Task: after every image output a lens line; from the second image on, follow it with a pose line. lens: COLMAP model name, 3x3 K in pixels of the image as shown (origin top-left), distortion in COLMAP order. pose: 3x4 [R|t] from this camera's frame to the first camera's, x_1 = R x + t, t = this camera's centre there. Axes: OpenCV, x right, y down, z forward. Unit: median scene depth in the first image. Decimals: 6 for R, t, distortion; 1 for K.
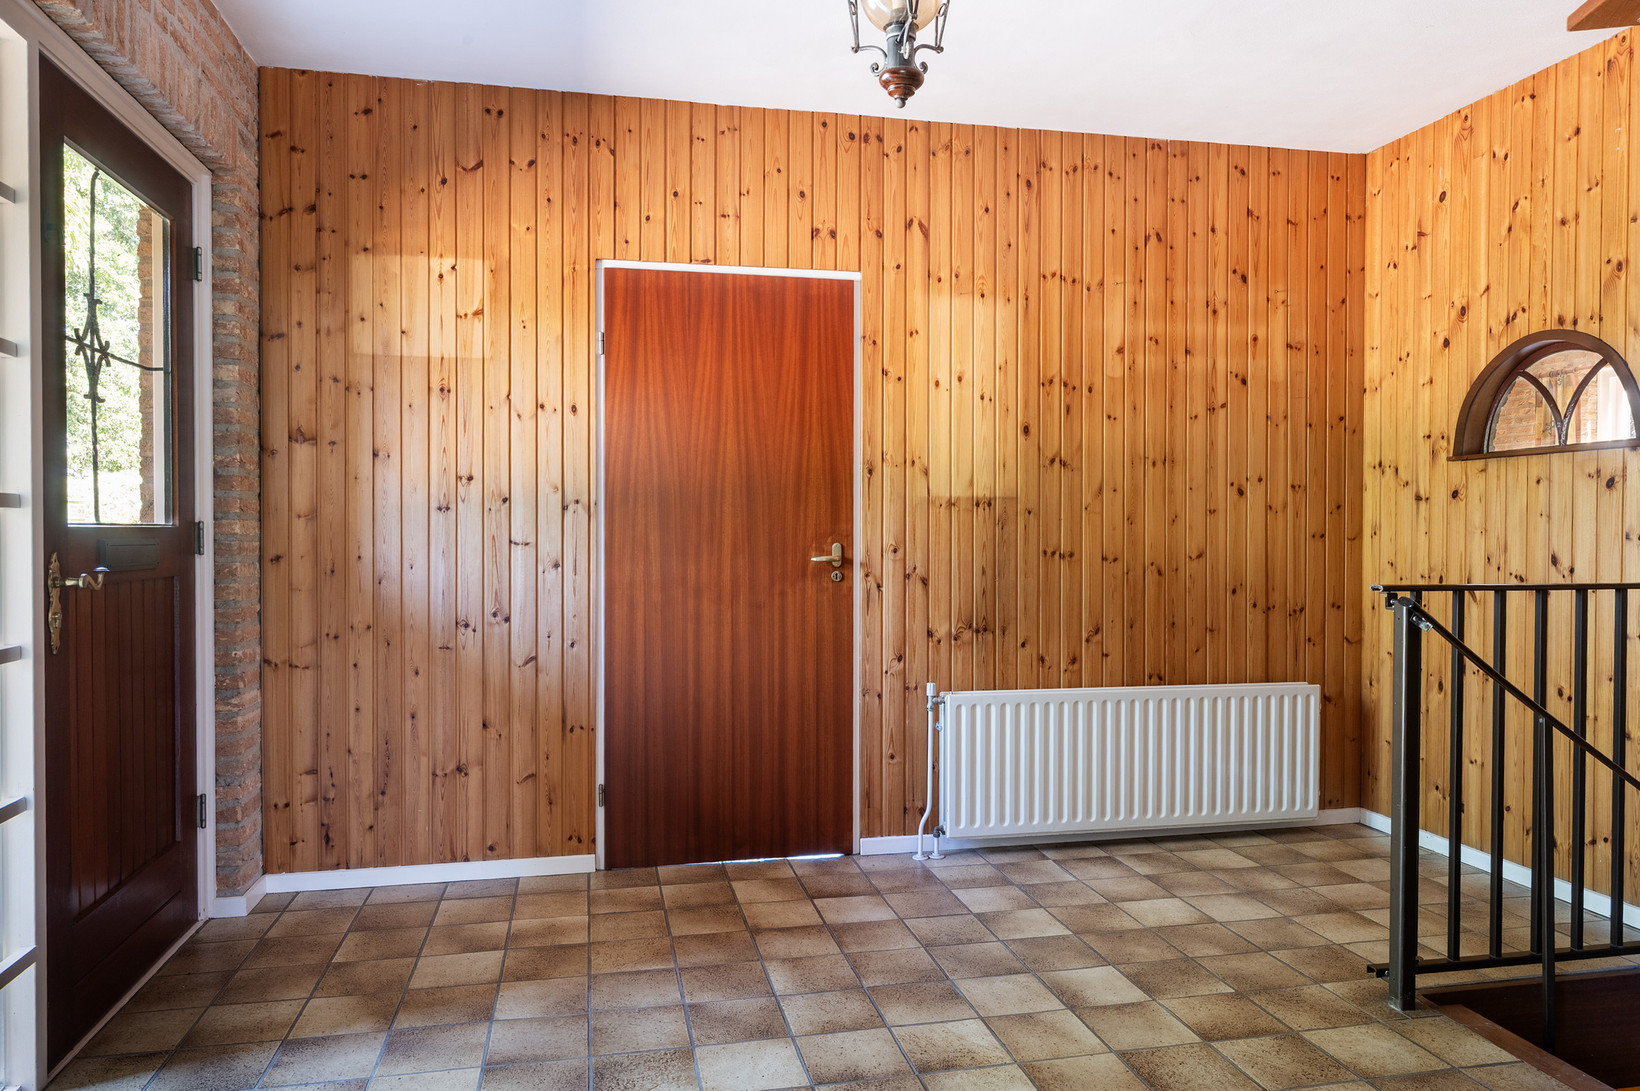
lens RADIAL K [[1070.1, 0, 820.0], [0, 1070.1, 545.5], [0, 0, 1]] dist [0.000294, 0.000653]
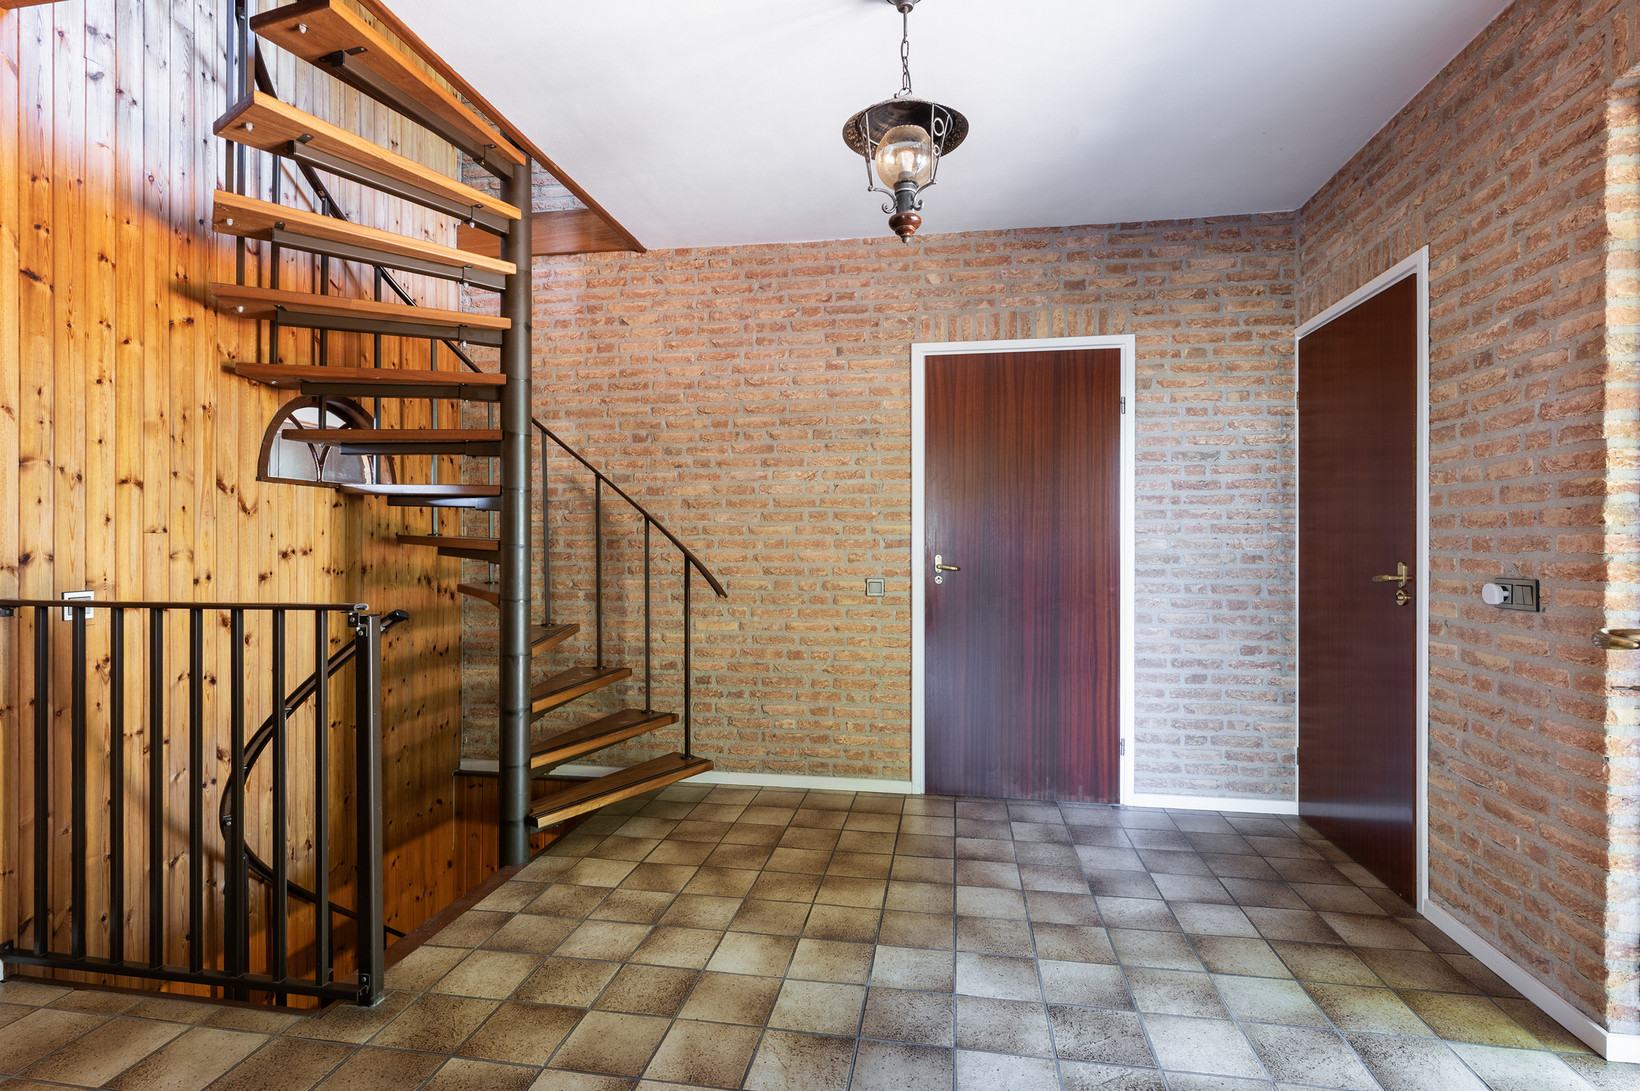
lens RADIAL K [[778.3, 0, 820.0], [0, 778.3, 545.5], [0, 0, 1]] dist [-0.000696, -0.000065]
pose [[-0.926893, -0.004154, 0.375302, -0.164807], [0.002300, 0.999857, 0.016747, -0.033866], [-0.375318, 0.016386, -0.926751, 1.635229]]
